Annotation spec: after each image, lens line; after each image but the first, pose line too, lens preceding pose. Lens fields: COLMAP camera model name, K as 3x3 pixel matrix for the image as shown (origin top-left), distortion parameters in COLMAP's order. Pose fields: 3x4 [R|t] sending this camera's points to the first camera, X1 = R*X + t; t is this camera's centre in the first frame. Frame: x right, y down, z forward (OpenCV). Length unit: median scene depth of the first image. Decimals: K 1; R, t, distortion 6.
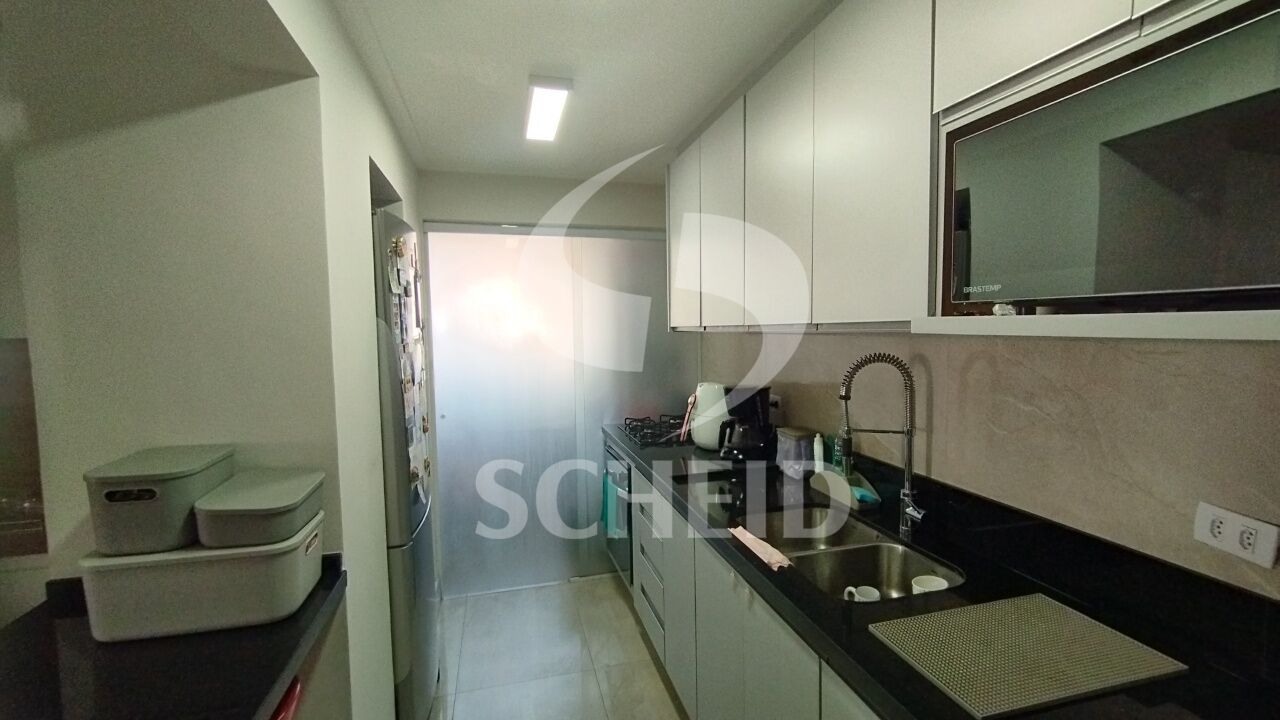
lens RADIAL K [[577.6, 0, 665.4], [0, 577.6, 374.9], [0, 0, 1]] dist [0.001926, 0.000429]
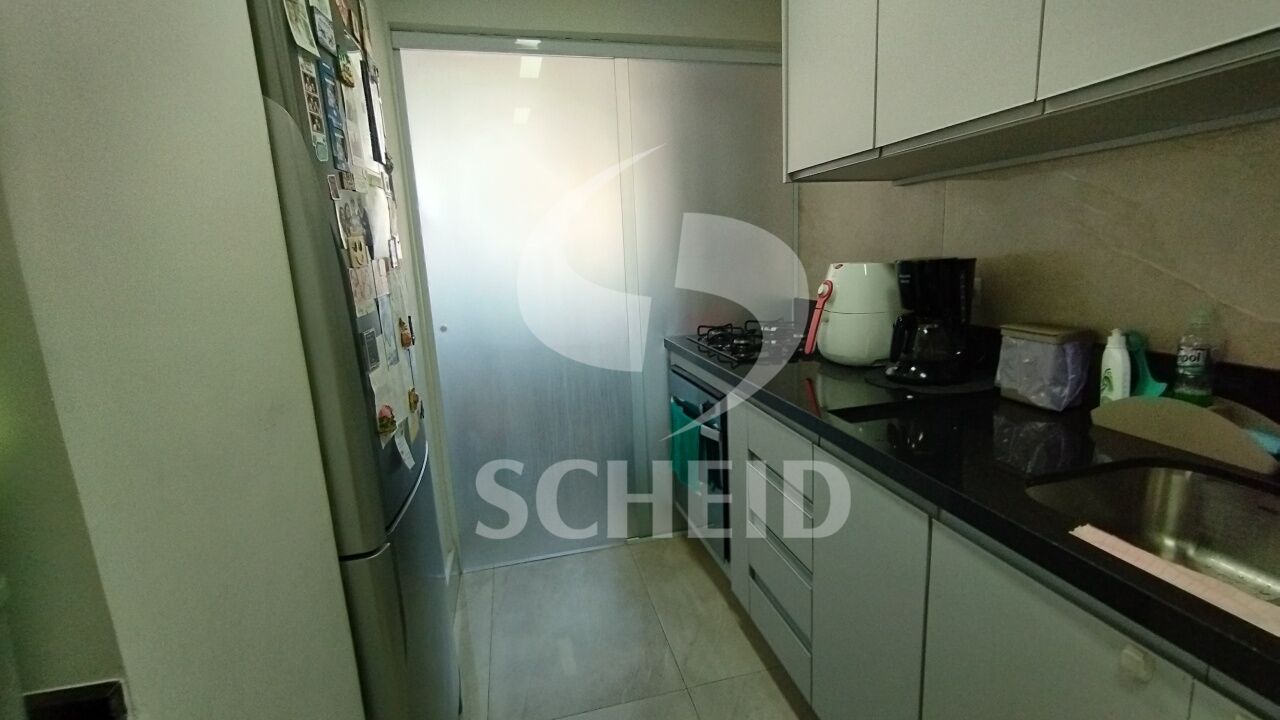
lens RADIAL K [[577.6, 0, 666.6], [0, 577.6, 367.7], [0, 0, 1]] dist [0.001926, 0.000429]
pose [[0.999438, -0.025151, -0.022162, -0.159870], [0.027644, 0.992331, 0.120476, 0.066165], [0.018962, -0.121021, 0.992469, 0.483425]]
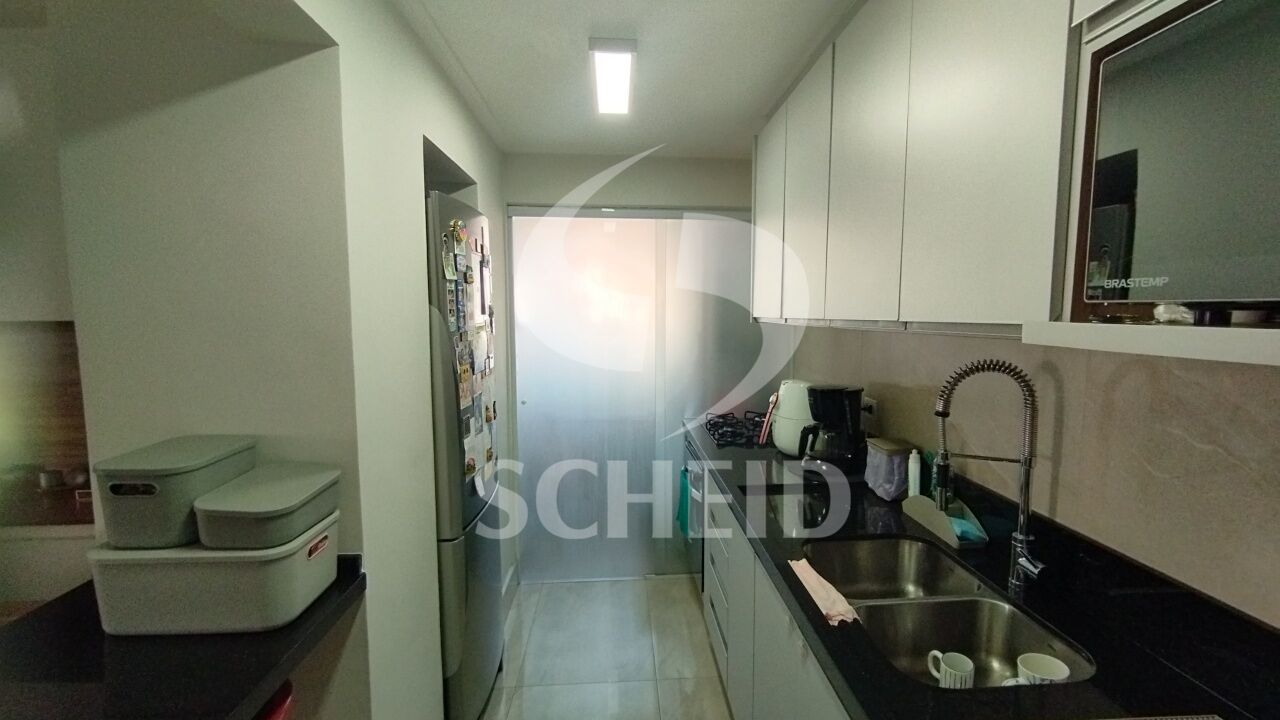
lens RADIAL K [[577.6, 0, 668.1], [0, 577.6, 374.5], [0, 0, 1]] dist [0.001926, 0.000429]
pose [[0.981607, 0.036505, -0.187388, 0.070982], [-0.031575, 0.999074, 0.029228, -0.022111], [0.188281, -0.022773, 0.981851, 0.117141]]
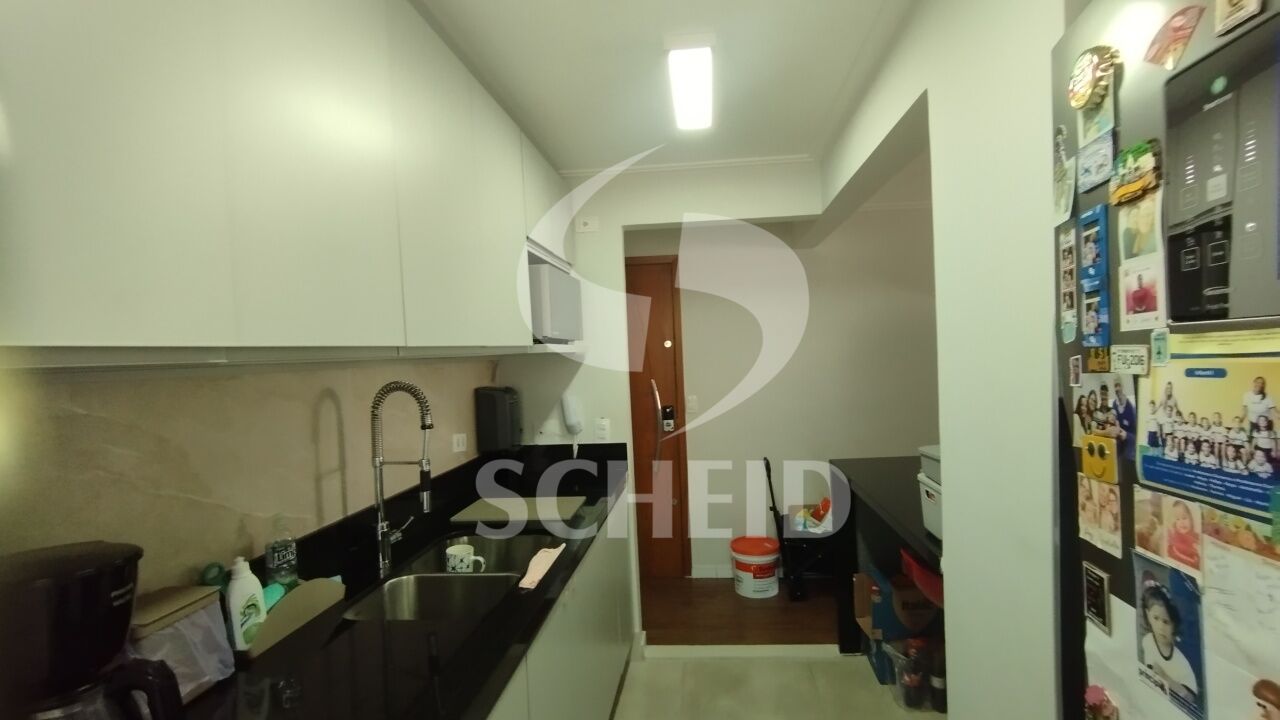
lens RADIAL K [[577.6, 0, 647.7], [0, 577.6, 360.8], [0, 0, 1]] dist [0.001926, 0.000429]
pose [[-0.940249, 0.046425, 0.337308, -0.302725], [0.079771, 0.993124, 0.085676, -0.103694], [-0.331012, 0.107464, -0.937487, 1.480733]]
